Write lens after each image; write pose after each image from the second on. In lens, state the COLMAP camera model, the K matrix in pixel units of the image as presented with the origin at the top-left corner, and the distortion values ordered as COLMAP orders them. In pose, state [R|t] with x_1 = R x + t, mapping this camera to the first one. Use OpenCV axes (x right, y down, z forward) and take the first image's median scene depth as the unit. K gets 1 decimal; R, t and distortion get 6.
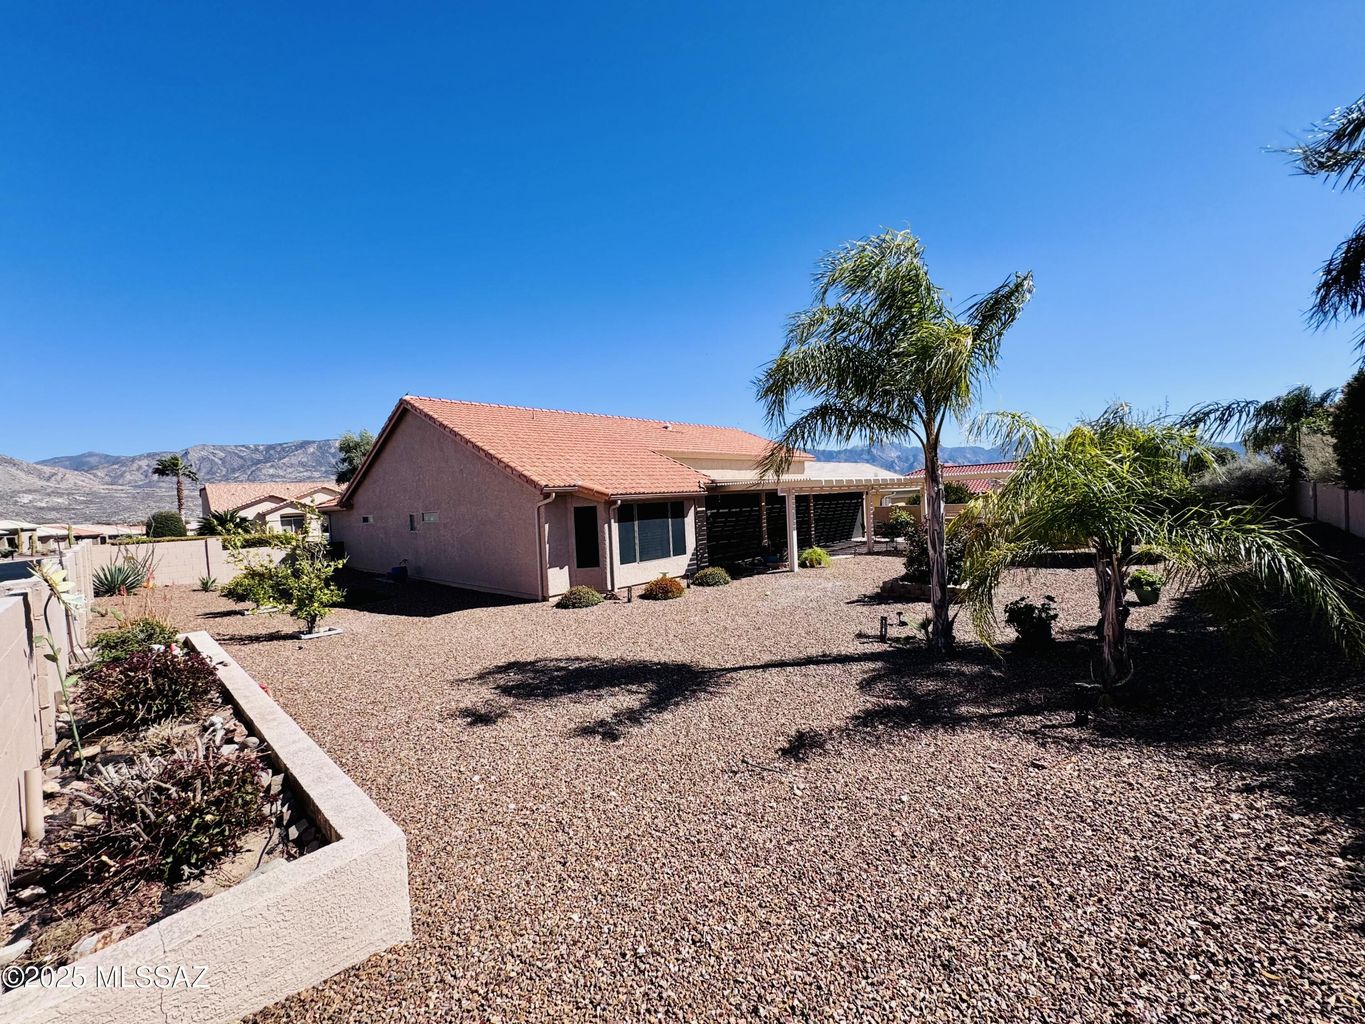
lens RADIAL K [[538.4, 0, 684.7], [0, 538.4, 505.5], [0, 0, 1]] dist [0.002022, 0.000407]
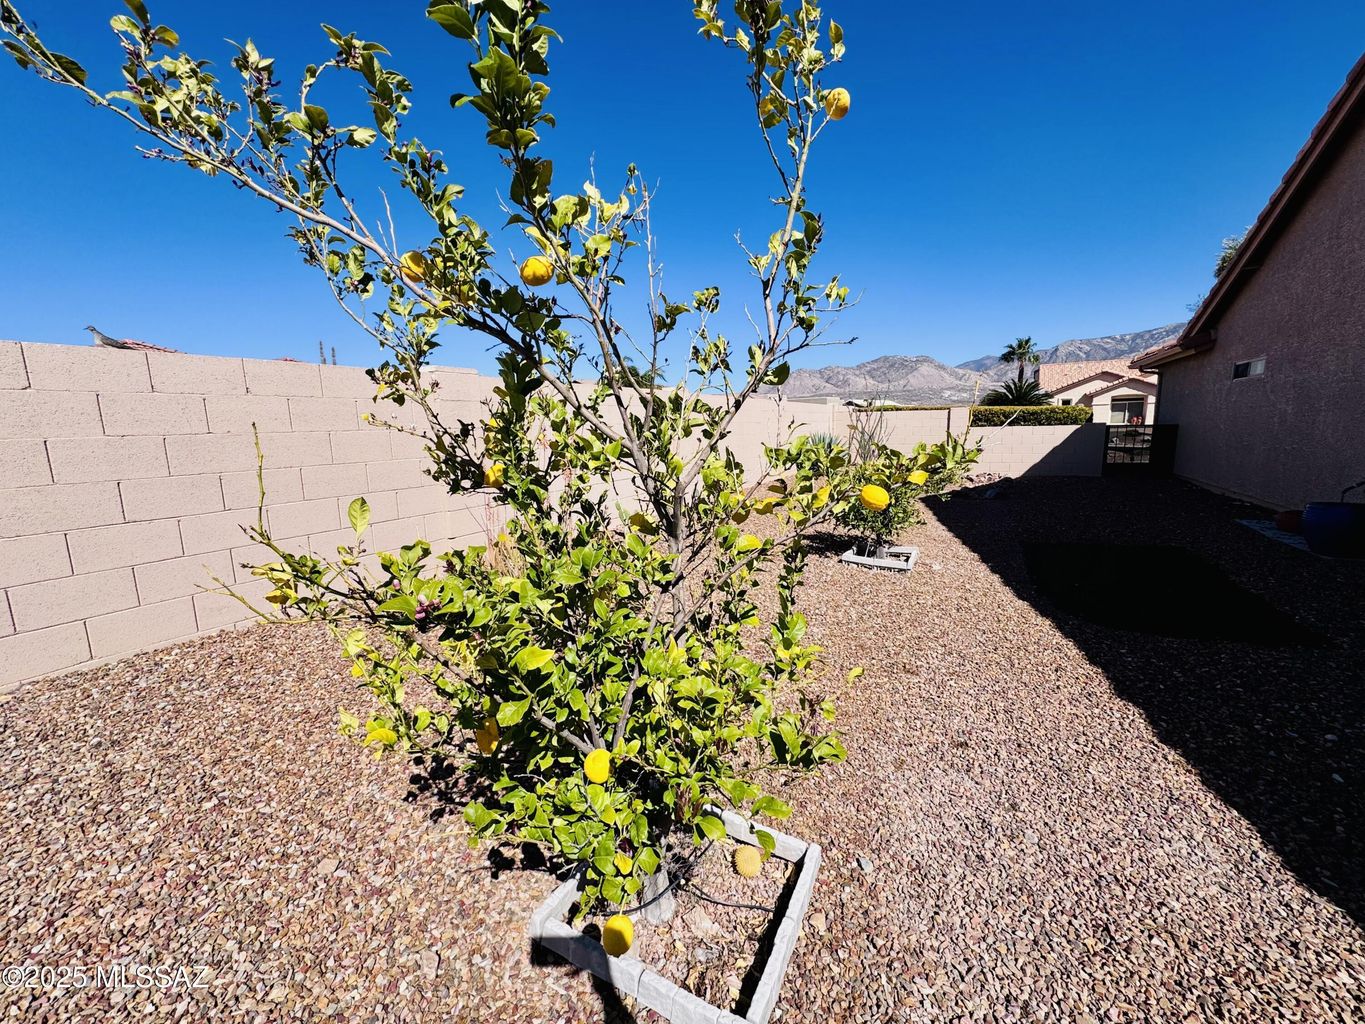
lens RADIAL K [[538.4, 0, 684.7], [0, 538.4, 505.5], [0, 0, 1]] dist [0.002022, 0.000407]
pose [[0.232707, 0.192169, -0.953372, -0.129069], [-0.007661, 0.980616, 0.195791, 0.023646], [0.972517, -0.038258, 0.229668, 0.225860]]
